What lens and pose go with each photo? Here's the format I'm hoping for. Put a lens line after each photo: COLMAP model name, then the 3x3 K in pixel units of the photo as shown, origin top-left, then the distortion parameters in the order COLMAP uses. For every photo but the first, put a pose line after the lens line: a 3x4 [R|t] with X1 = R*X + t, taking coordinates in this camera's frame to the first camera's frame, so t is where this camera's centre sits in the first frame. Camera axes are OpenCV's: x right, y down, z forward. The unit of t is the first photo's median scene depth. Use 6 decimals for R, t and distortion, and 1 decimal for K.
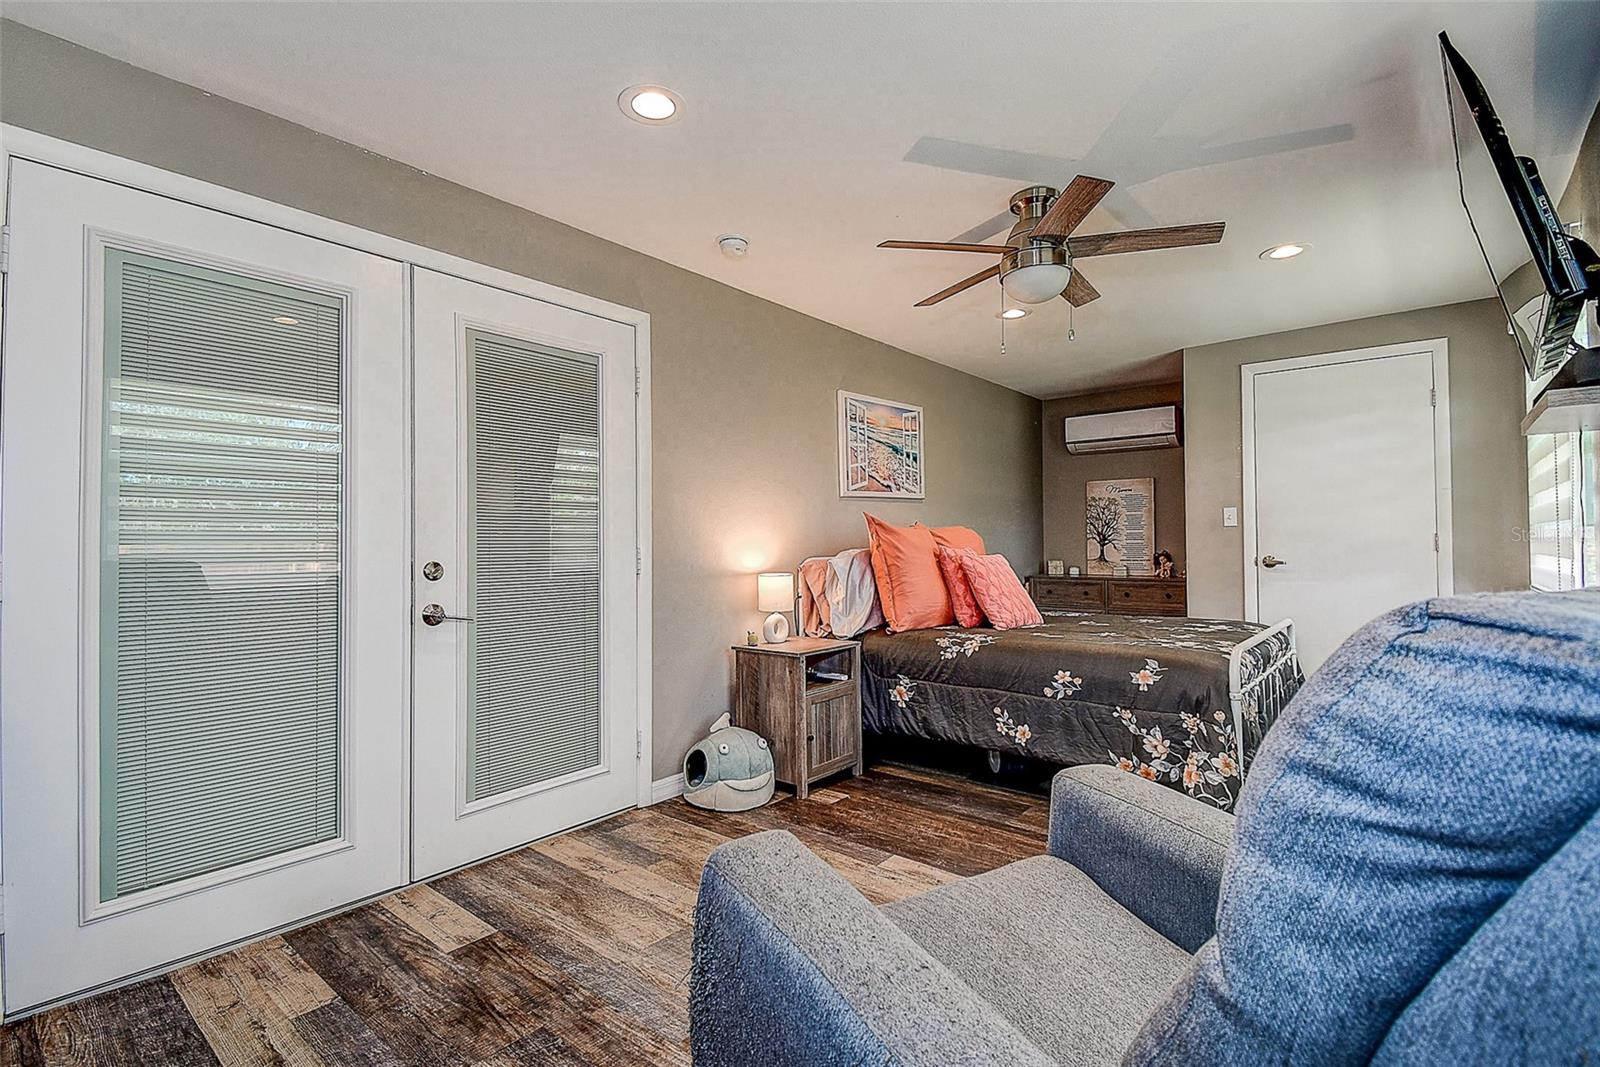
lens RADIAL K [[735.2, 0, 798.1], [0, 735.2, 530.5], [0, 0, 1]] dist [0.035917, -0.033755]
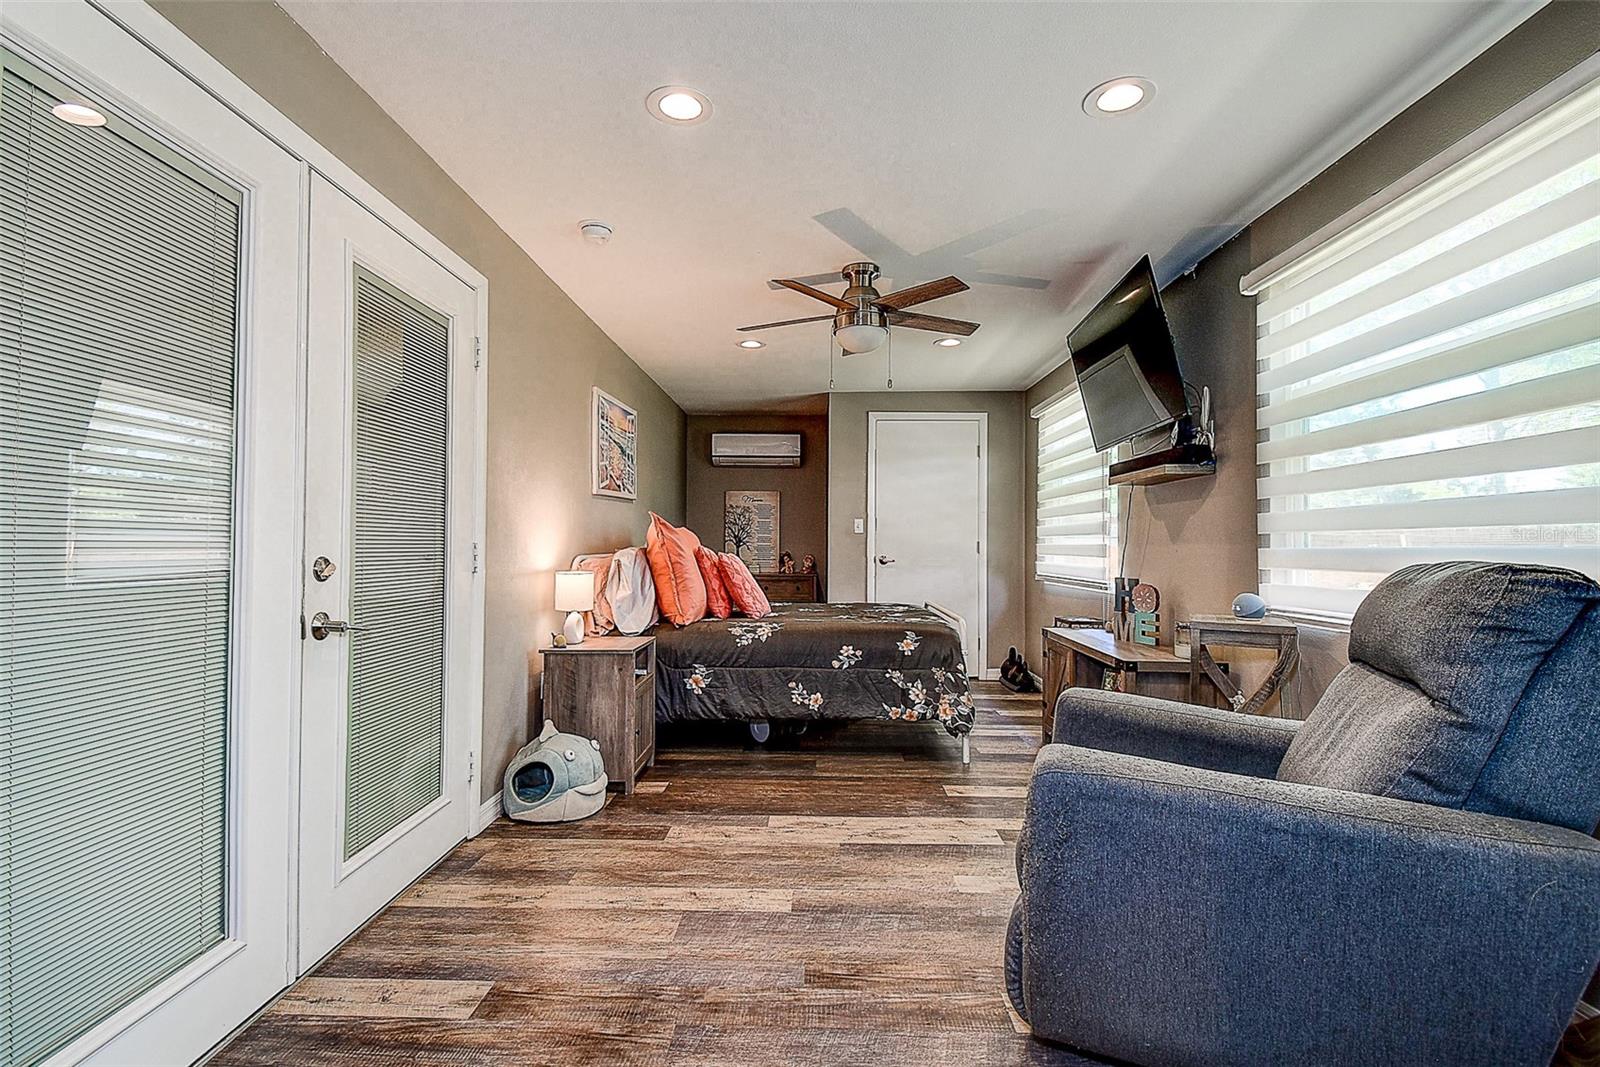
lens RADIAL K [[735.2, 0, 798.1], [0, 735.2, 530.5], [0, 0, 1]] dist [0.035917, -0.033755]
pose [[0.783707, 0.025473, 0.620608, -0.444653], [-0.024147, 0.999653, -0.010538, 0.008410], [-0.620661, -0.006727, 0.784050, 0.067154]]
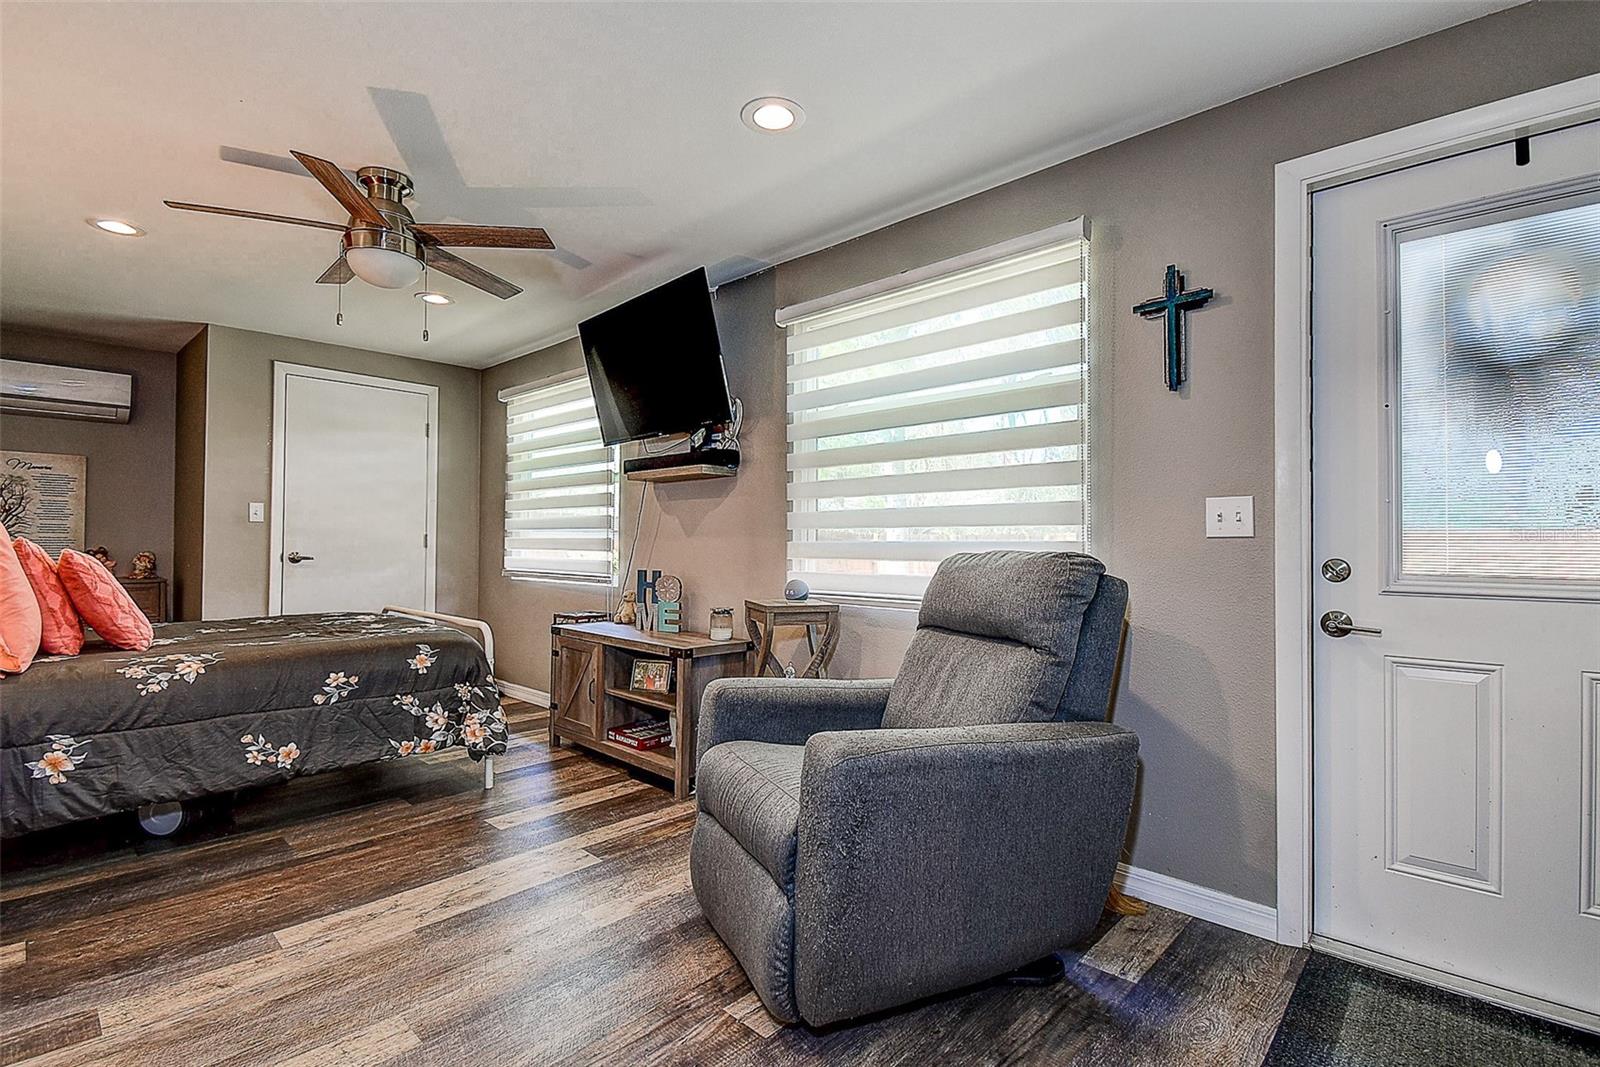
lens RADIAL K [[736.7, 0, 800.0], [0, 736.7, 533.5], [0, 0, 1]] dist [0.034405, -0.028209]
pose [[0.058670, 0.022189, 0.998031, -0.505399], [-0.025597, 0.999458, -0.020716, 0.016289], [-0.997949, -0.024331, 0.059206, 0.329437]]
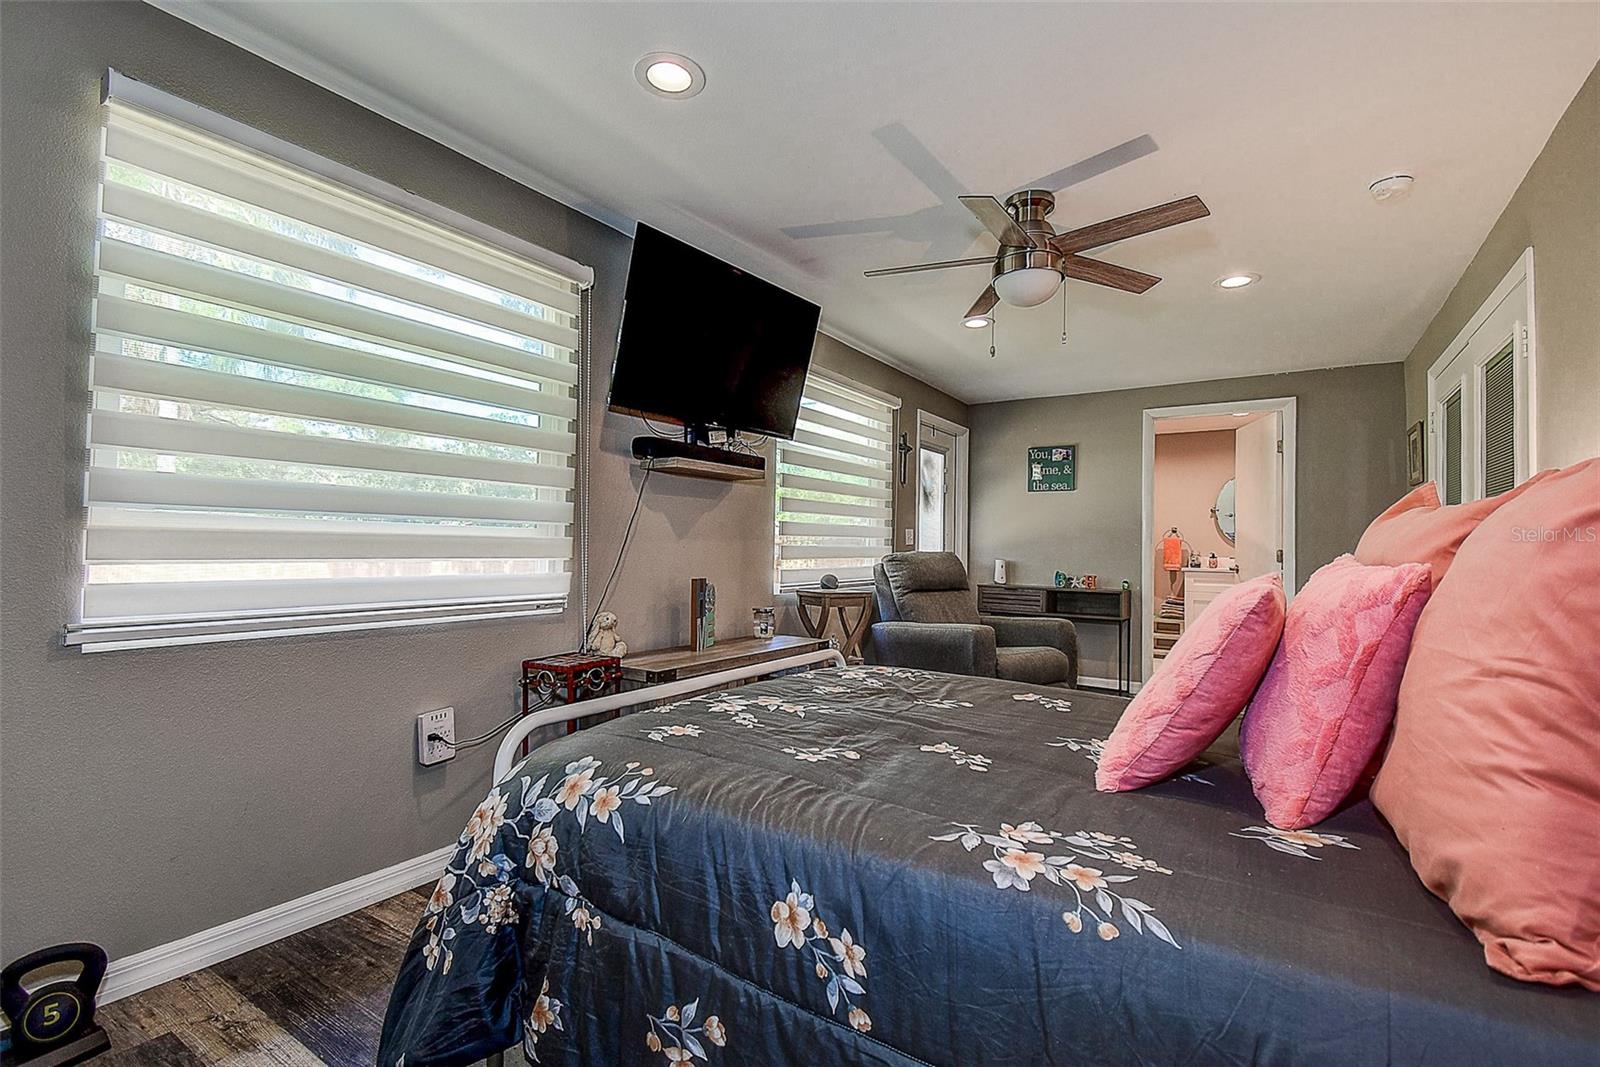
lens RADIAL K [[736.7, 0, 800.0], [0, 736.7, 533.5], [0, 0, 1]] dist [0.034405, -0.028209]
pose [[-0.993808, -0.007604, -0.110852, 0.614119], [-0.003700, 0.999367, -0.035380, 0.030867], [0.111051, -0.034750, -0.993207, 1.630889]]
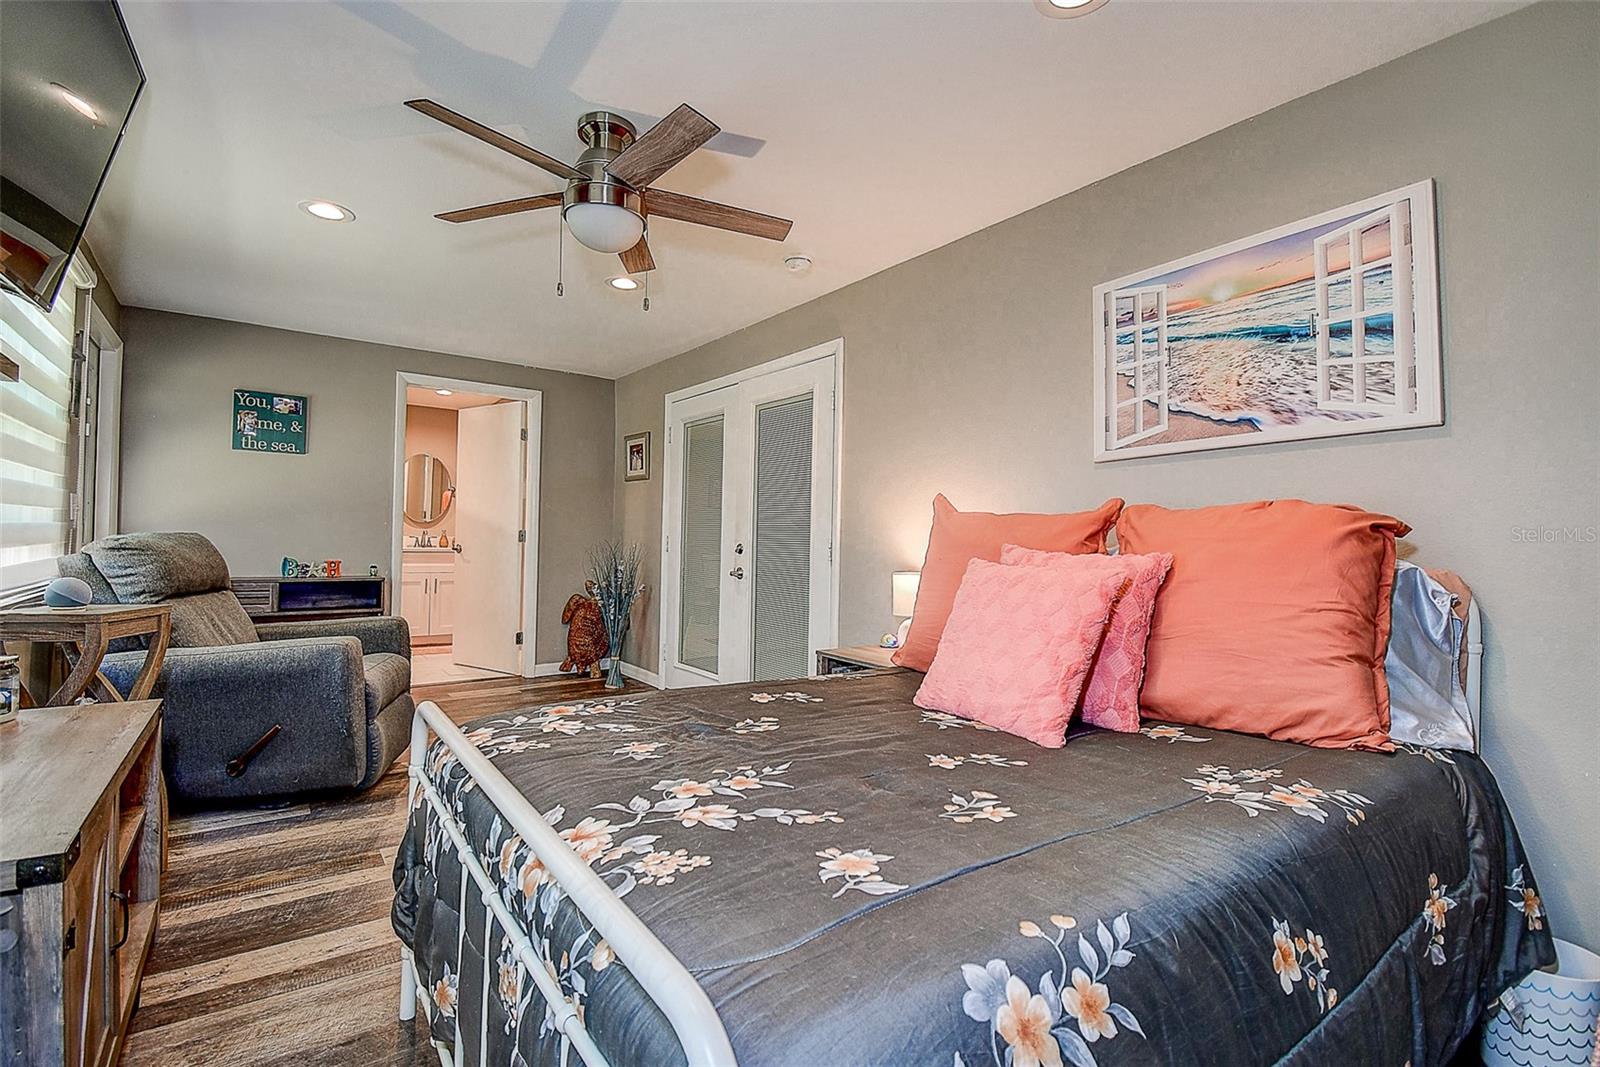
lens RADIAL K [[735.2, 0, 798.1], [0, 735.2, 530.5], [0, 0, 1]] dist [0.035917, -0.033755]
pose [[-0.232692, -0.007014, -0.972525, 0.917499], [0.000910, 0.999972, -0.007429, 0.018247], [0.972550, -0.002614, -0.232679, 1.180852]]
